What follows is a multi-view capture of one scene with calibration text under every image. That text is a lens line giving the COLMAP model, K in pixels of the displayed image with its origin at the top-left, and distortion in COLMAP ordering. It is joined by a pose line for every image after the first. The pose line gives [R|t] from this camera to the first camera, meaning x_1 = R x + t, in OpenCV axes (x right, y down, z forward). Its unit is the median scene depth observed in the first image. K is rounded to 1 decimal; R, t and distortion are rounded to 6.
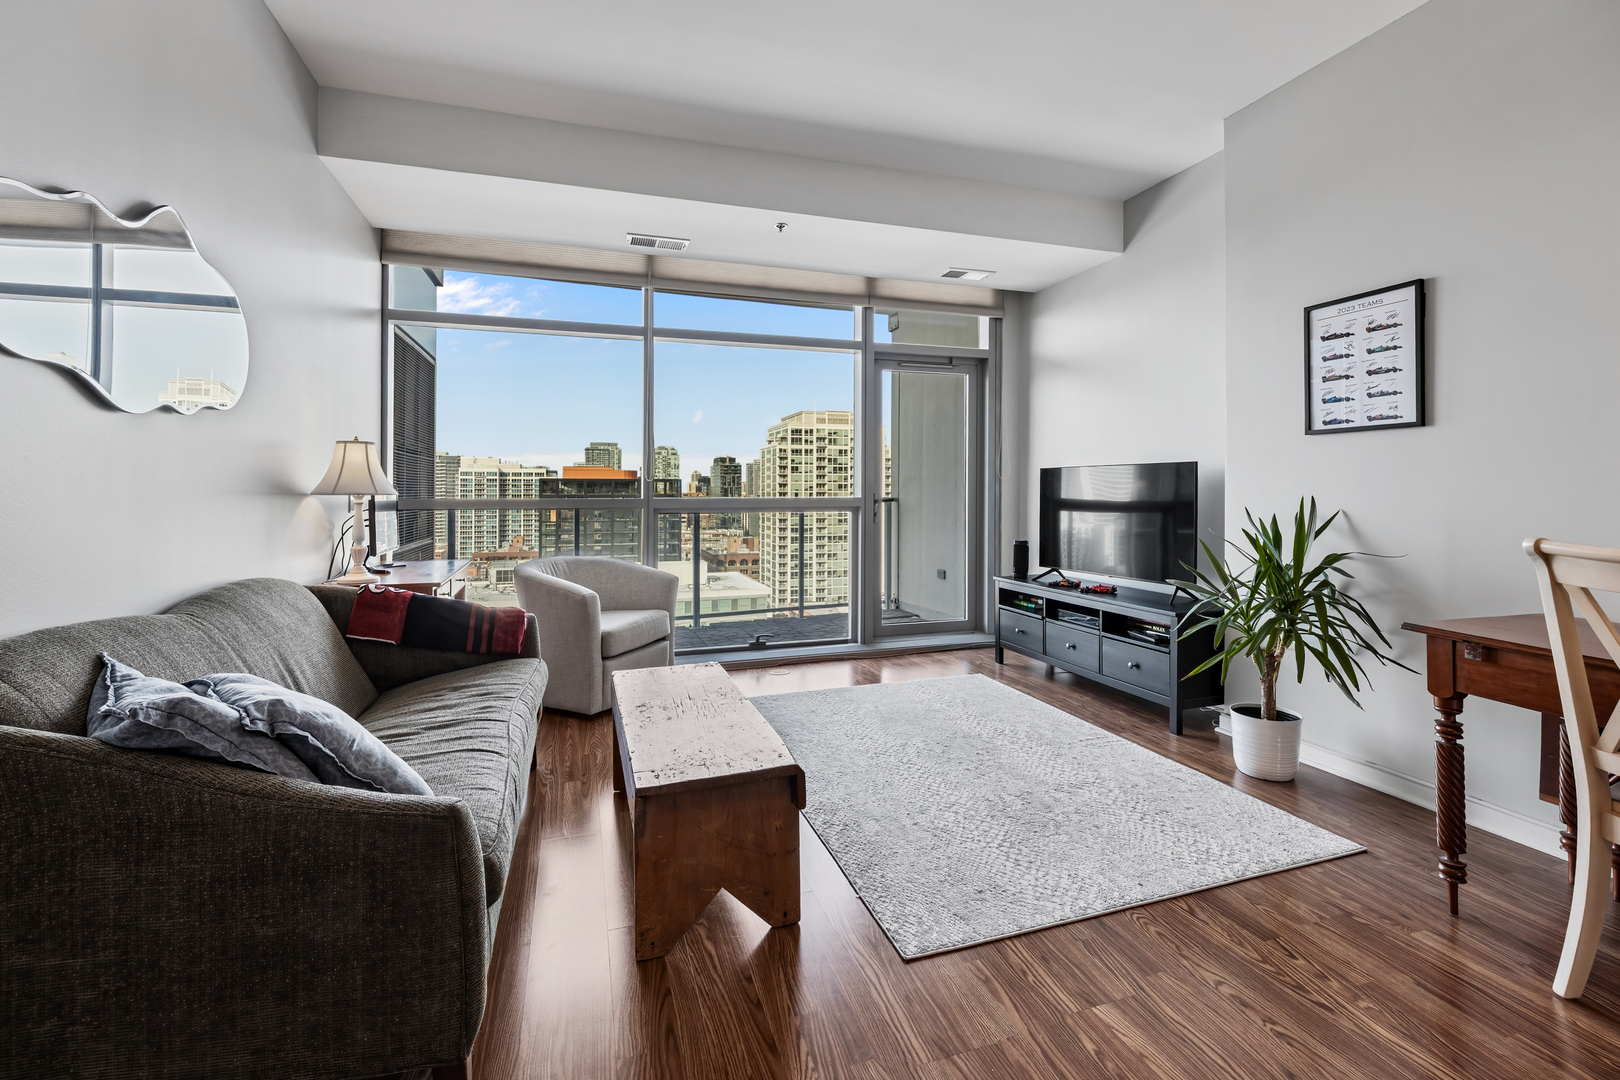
lens RADIAL K [[704.0, 0, 810.0], [0, 704.0, 540.0], [0, 0, 1]] dist [-0.000512, -0.000148]
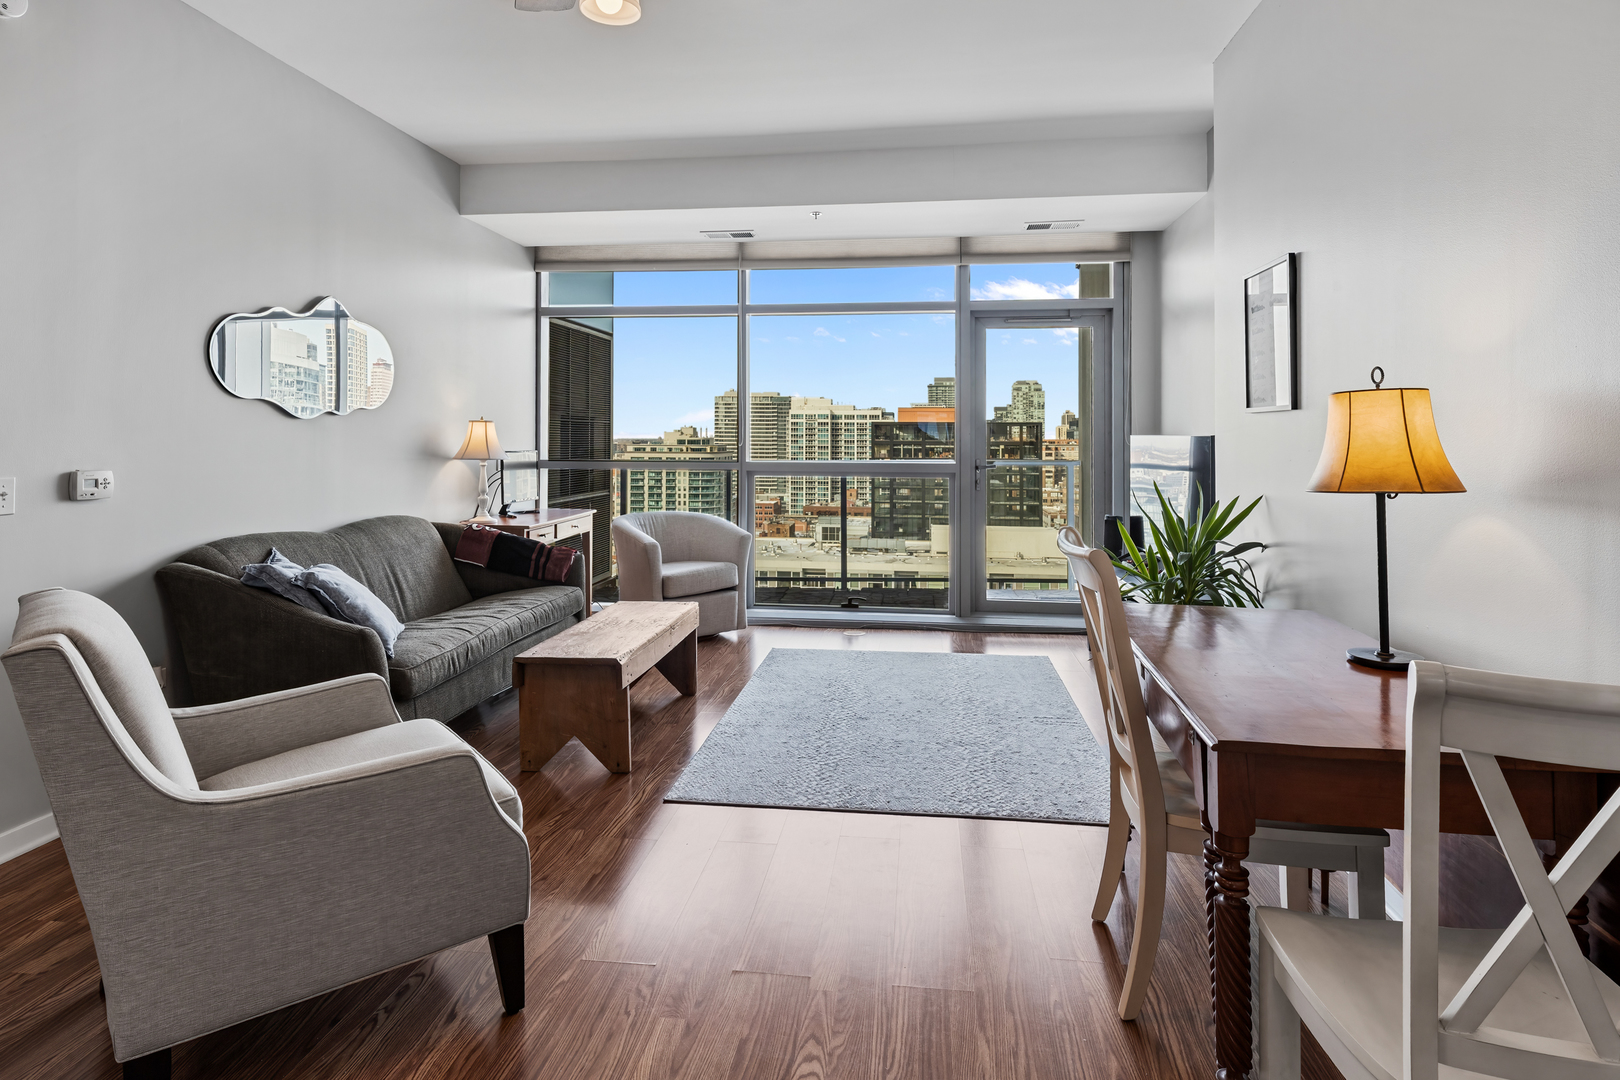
lens RADIAL K [[887.3, 0, 818.8], [0, 887.3, 511.9], [0, 0, 1]] dist [0.001194, -0.000318]
pose [[0.906792, 0.040761, -0.419604, 0.430124], [-0.034384, 0.999150, 0.022752, -0.014500], [0.420175, -0.006204, 0.907422, -0.185321]]
